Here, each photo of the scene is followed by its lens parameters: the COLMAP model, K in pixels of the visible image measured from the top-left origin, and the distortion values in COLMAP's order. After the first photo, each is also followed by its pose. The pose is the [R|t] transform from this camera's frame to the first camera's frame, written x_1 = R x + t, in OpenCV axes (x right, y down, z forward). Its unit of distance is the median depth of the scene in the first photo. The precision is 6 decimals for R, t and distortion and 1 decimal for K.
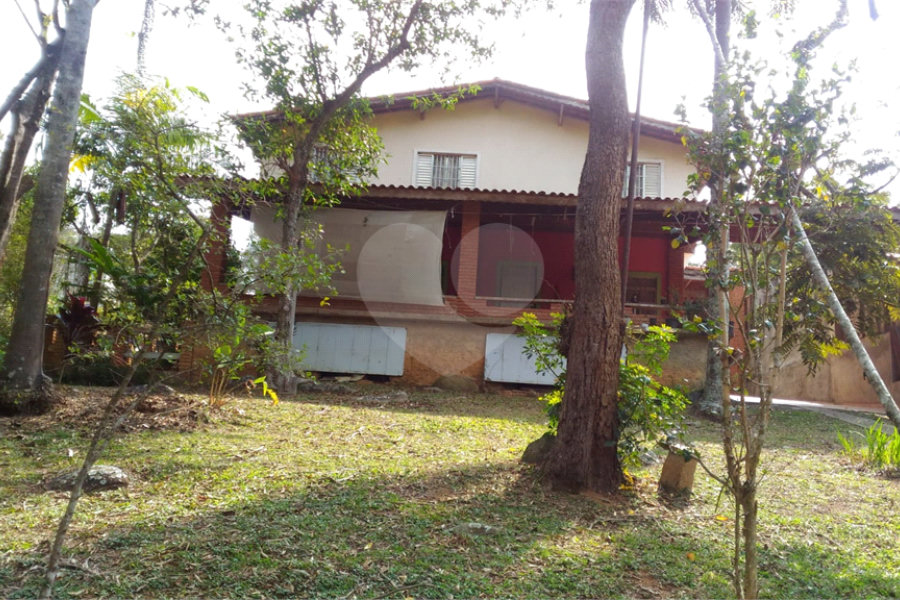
lens RADIAL K [[855.3, 0, 466.9], [0, 855.3, 300.9], [0, 0, 1]] dist [0.154856, -0.297573]
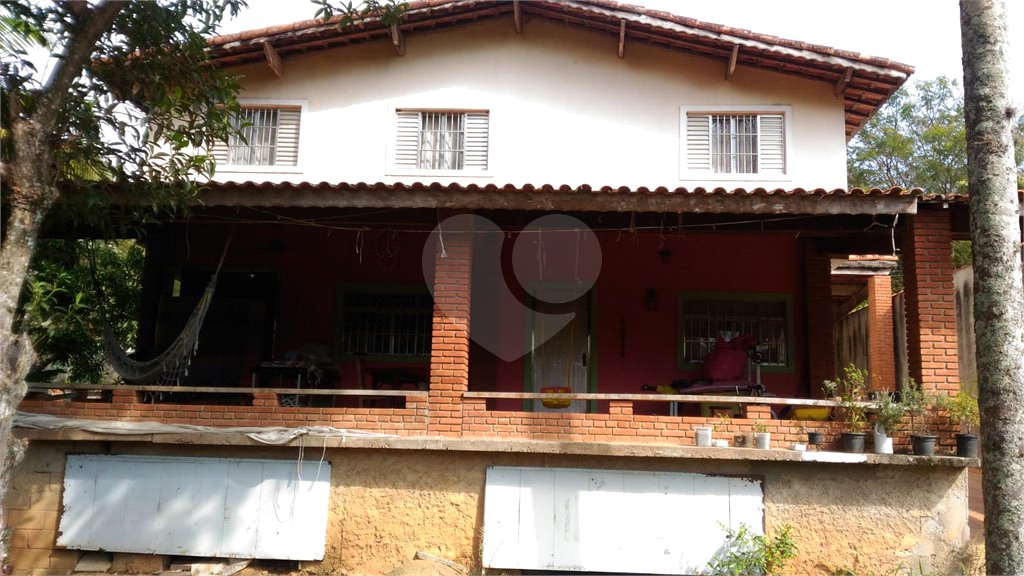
lens RADIAL K [[828.7, 0, 512.0], [0, 828.7, 288.0], [0, 0, 1]] dist [0.061238, -0.082145]
pose [[0.998617, -0.035420, -0.038848, 0.048613], [0.037439, 0.997917, 0.052538, -0.074565], [0.036906, -0.053920, 0.997863, 0.401421]]
